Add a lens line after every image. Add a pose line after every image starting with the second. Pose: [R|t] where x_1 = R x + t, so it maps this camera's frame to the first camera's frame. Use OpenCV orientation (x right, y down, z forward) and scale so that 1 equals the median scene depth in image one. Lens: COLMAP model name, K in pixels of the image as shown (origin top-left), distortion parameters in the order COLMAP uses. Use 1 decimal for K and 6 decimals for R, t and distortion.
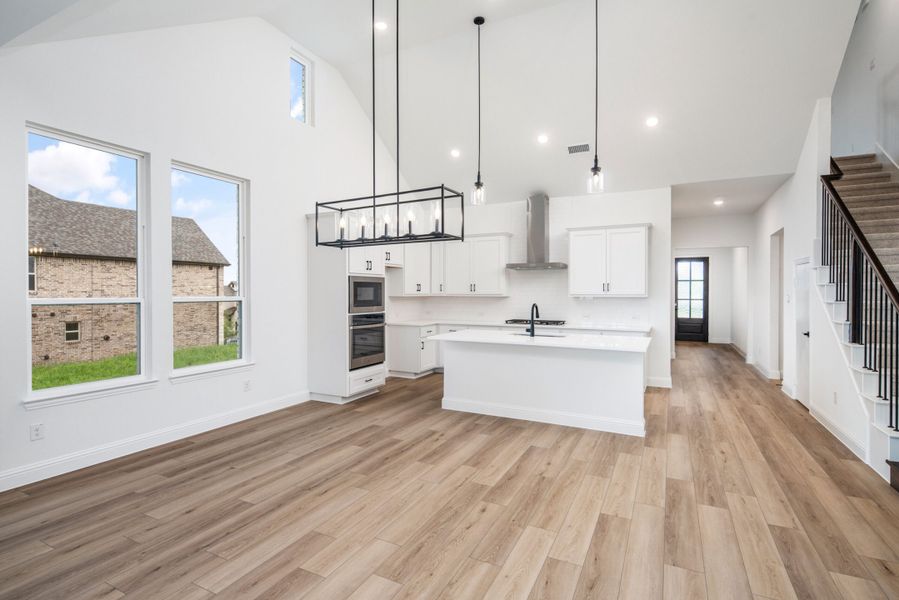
lens RADIAL K [[439.8, 0, 446.8], [0, 439.8, 298.5], [0, 0, 1]] dist [0.001048, 0.000307]
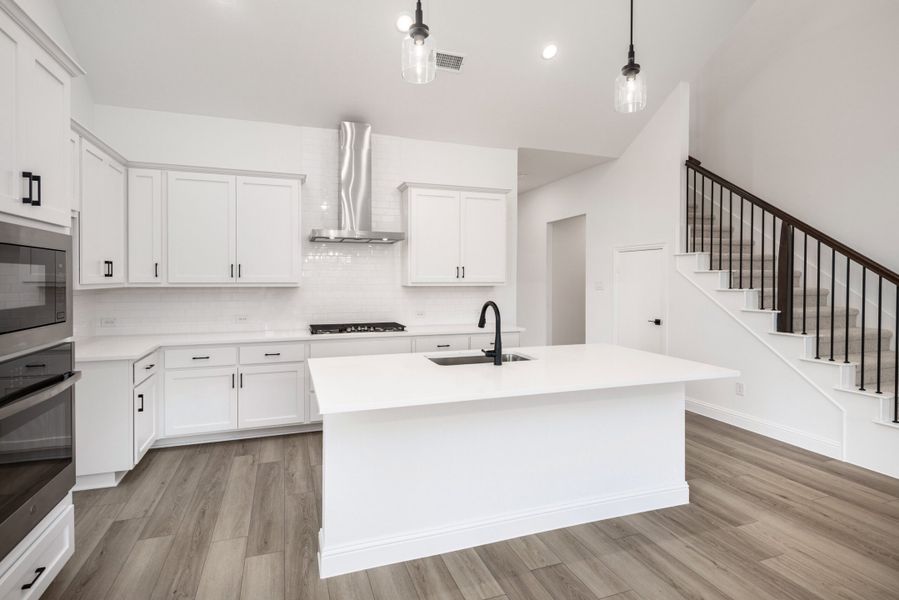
lens RADIAL K [[439.4, 0, 442.7], [0, 439.4, 285.3], [0, 0, 1]] dist [0.021973, -0.000019]
pose [[0.686850, -0.008878, 0.726745, -0.301670], [0.009484, 0.999950, 0.003252, -0.012791], [-0.726737, 0.004659, 0.686900, 0.896124]]
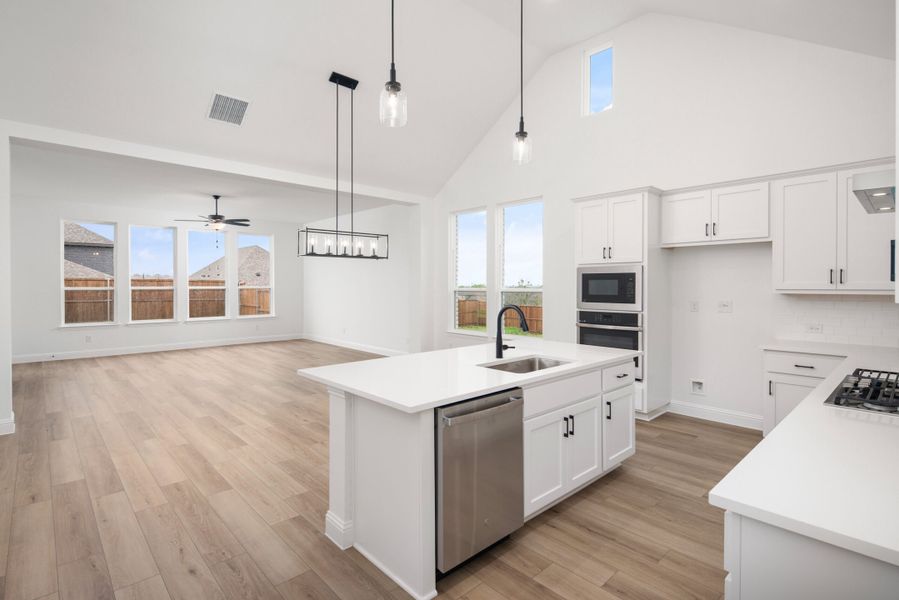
lens RADIAL K [[439.4, 0, 442.7], [0, 439.4, 285.3], [0, 0, 1]] dist [0.021973, -0.000019]
pose [[-0.350725, 0.002384, -0.936476, 1.043279], [-0.010797, 0.999920, 0.006589, -0.025070], [0.936416, 0.012422, -0.350671, 1.488524]]
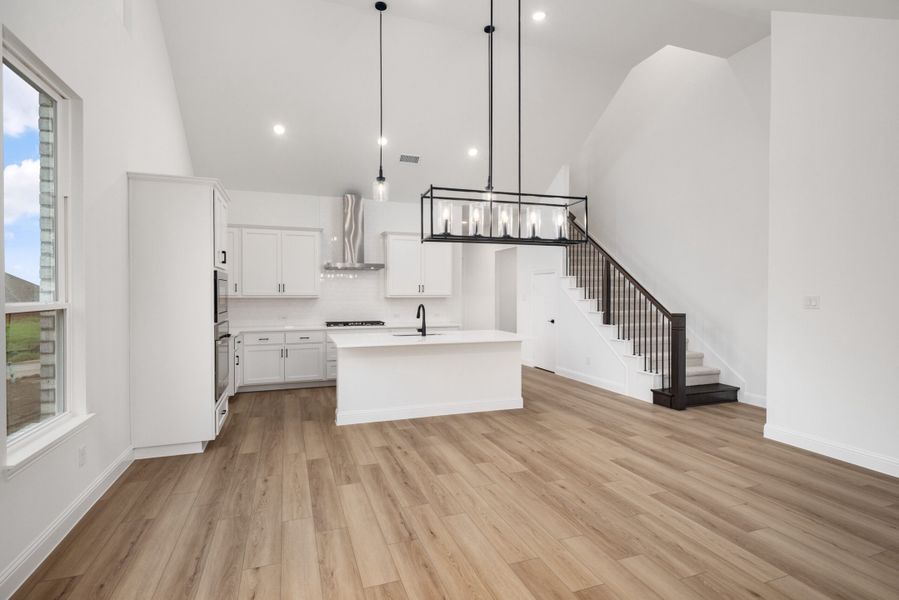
lens RADIAL K [[439.8, 0, 446.8], [0, 439.8, 298.5], [0, 0, 1]] dist [0.001048, 0.000307]
pose [[0.685764, -0.010673, 0.727746, -0.686949], [0.010031, 0.999936, 0.005212, -0.009973], [-0.727755, 0.003726, 0.685827, 0.319880]]
